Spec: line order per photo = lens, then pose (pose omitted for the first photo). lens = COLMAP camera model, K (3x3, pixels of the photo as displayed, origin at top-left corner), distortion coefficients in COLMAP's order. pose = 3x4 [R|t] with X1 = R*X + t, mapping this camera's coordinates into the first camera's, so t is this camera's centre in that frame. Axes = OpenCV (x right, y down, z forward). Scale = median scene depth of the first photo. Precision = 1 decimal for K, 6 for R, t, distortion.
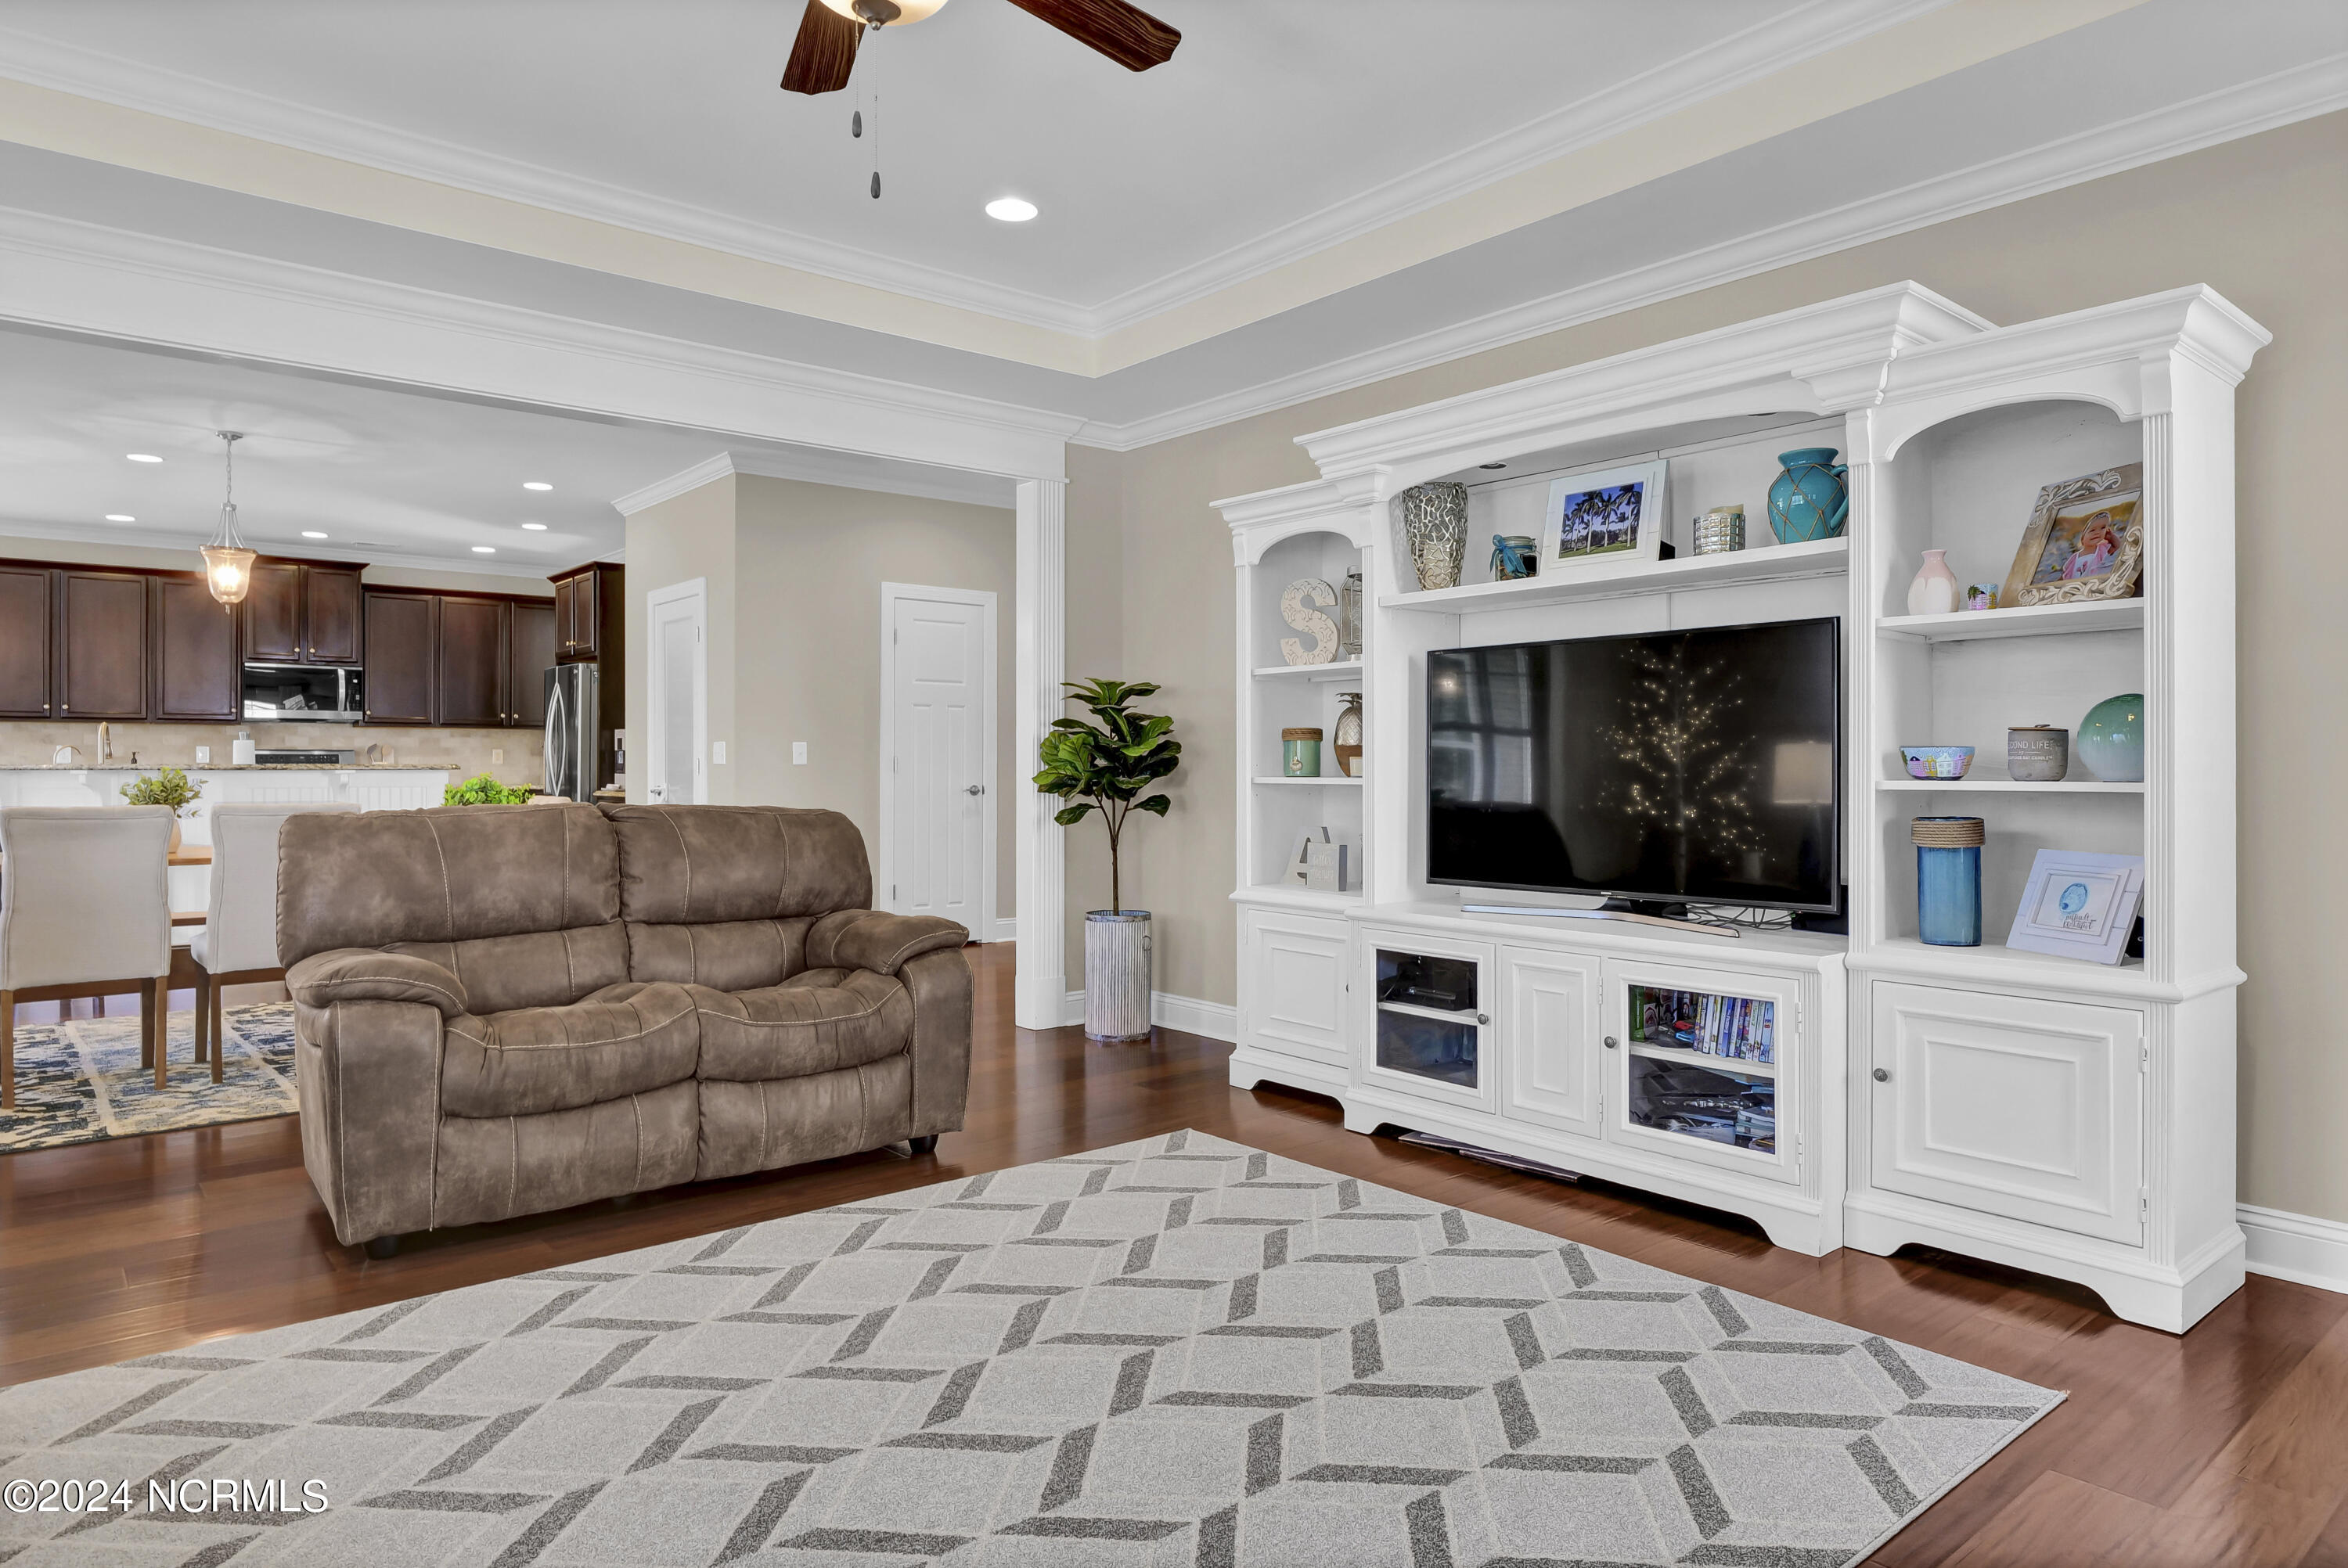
lens RADIAL K [[1395.2, 0, 1174.0], [0, 1395.2, 784.0], [0, 0, 1]] dist [-0.000073, 0.000056]
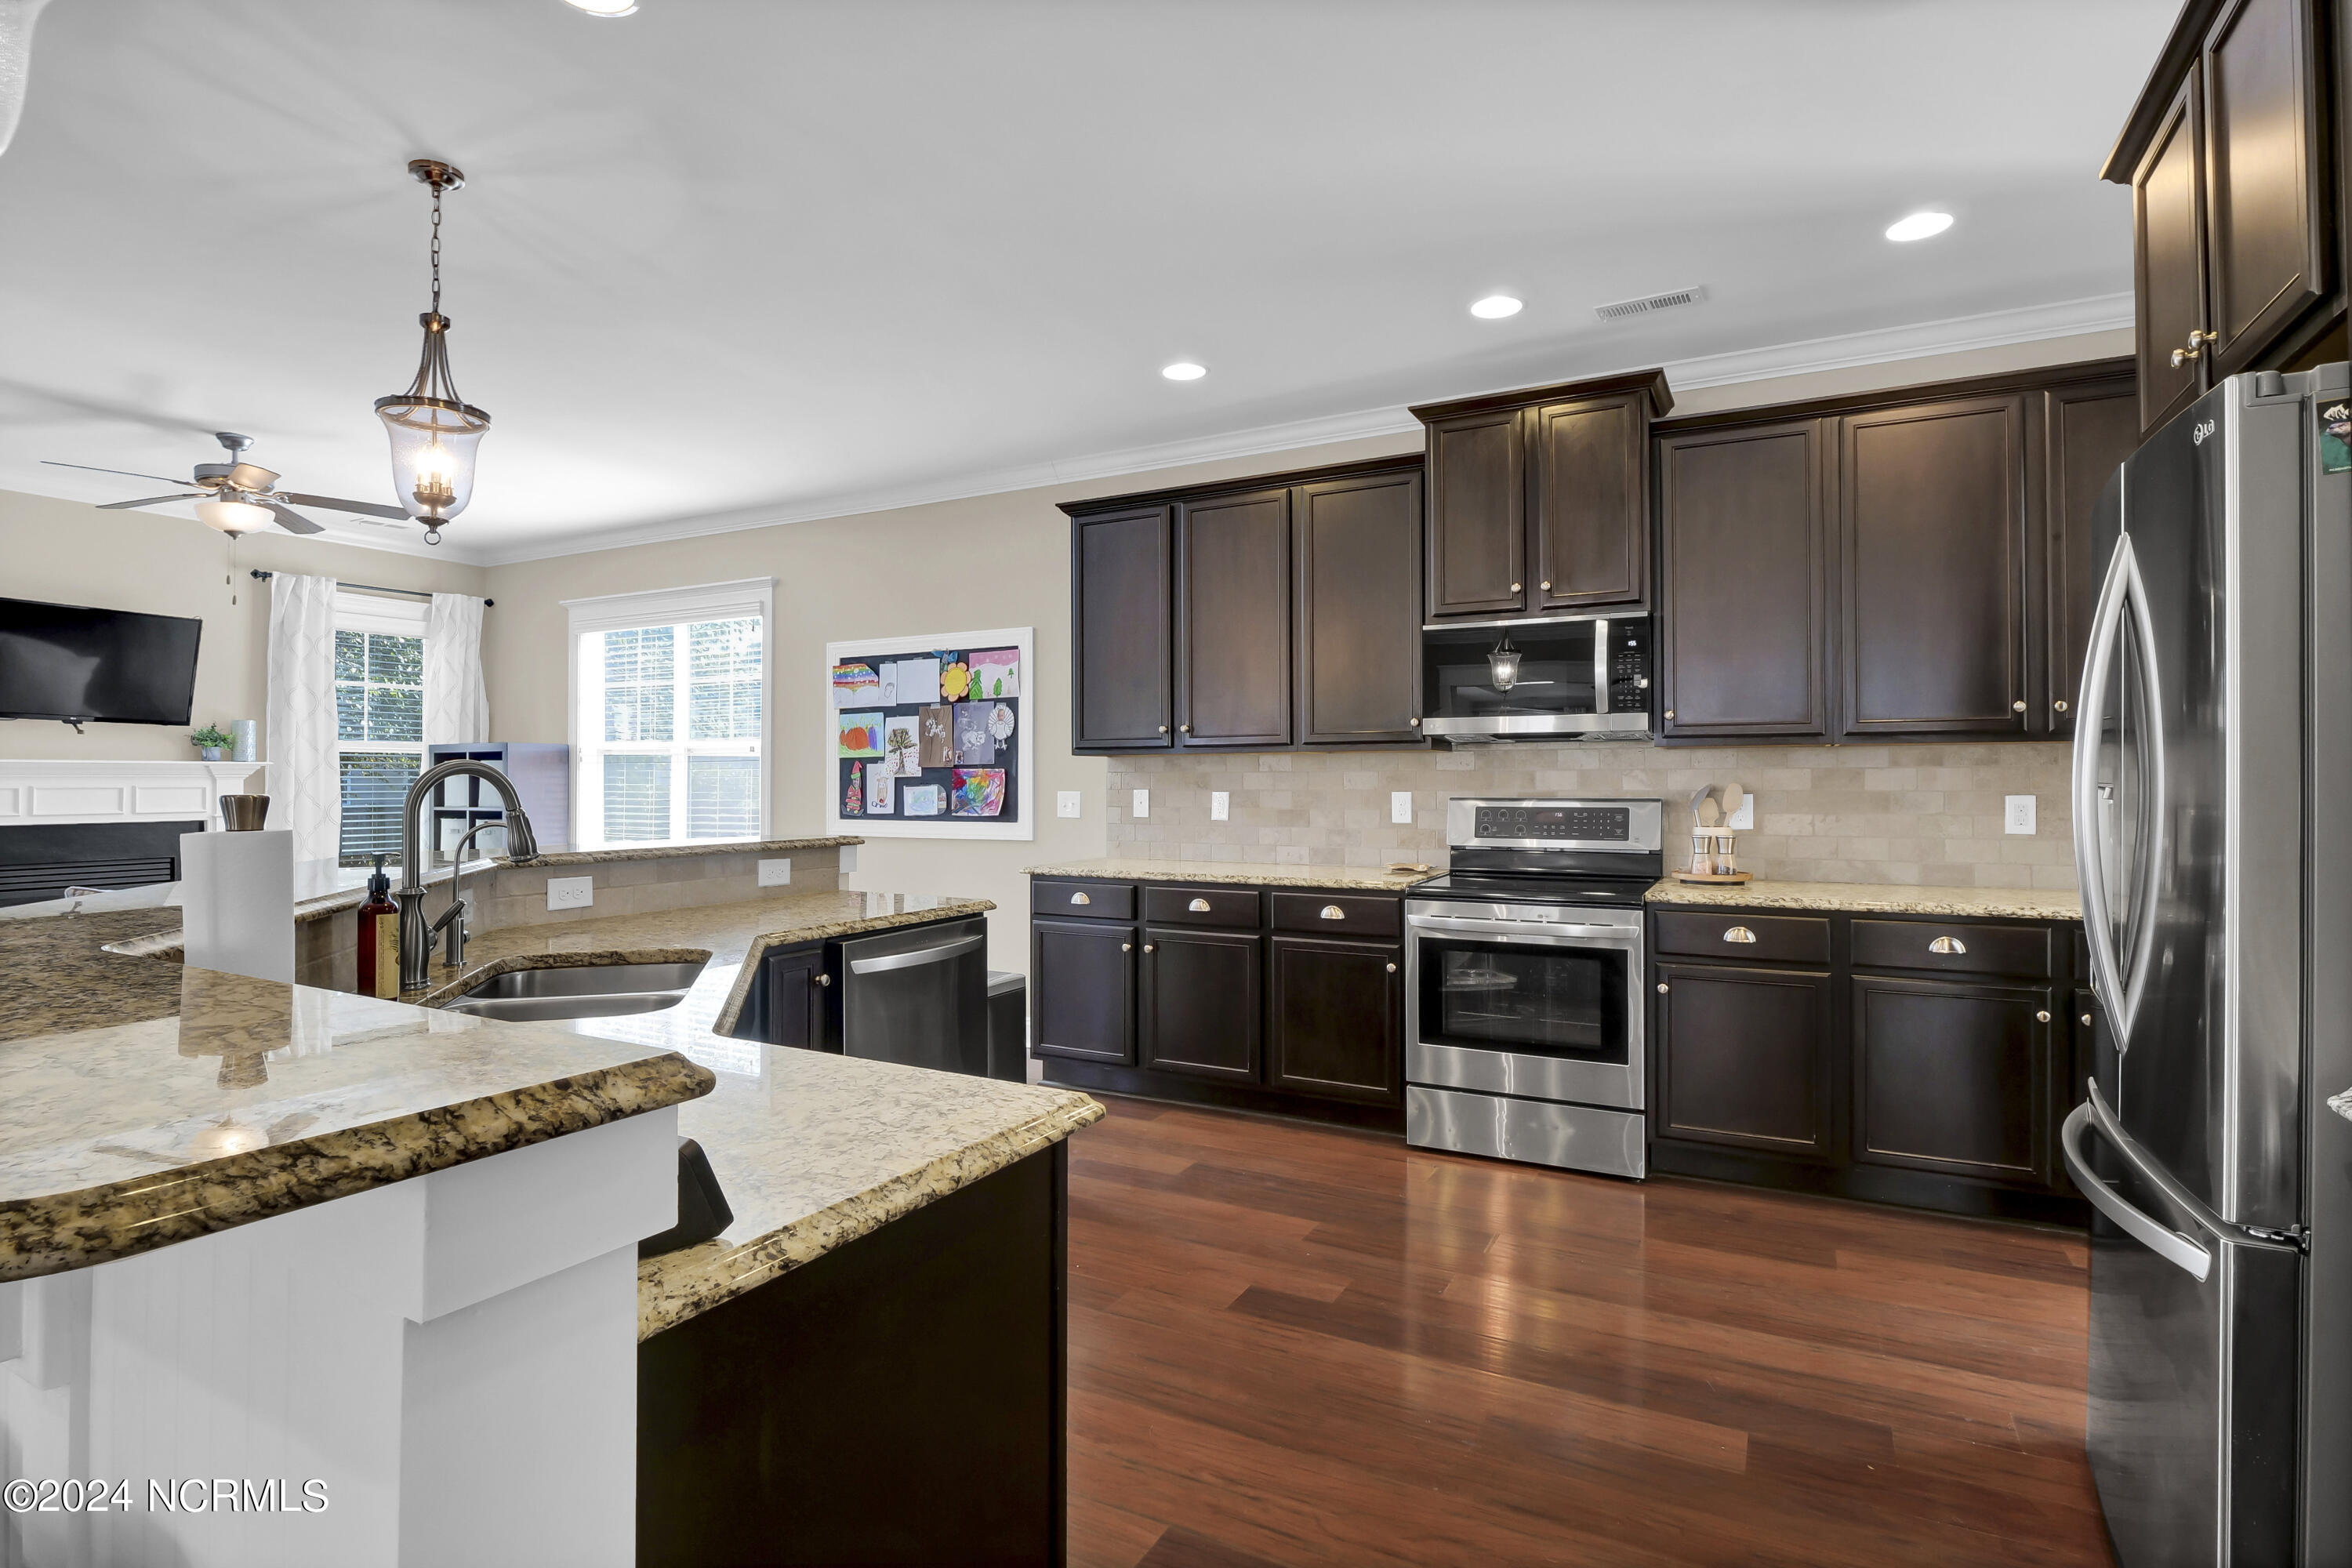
lens RADIAL K [[1164.7, 0, 1176.0], [0, 1164.7, 784.0], [0, 0, 1]] dist [-0.004311, -0.000157]
pose [[0.371132, 0.004709, -0.928568, -0.303421], [-0.009555, 0.999954, 0.001252, -0.029152], [0.928531, 0.008408, 0.371160, 0.735779]]
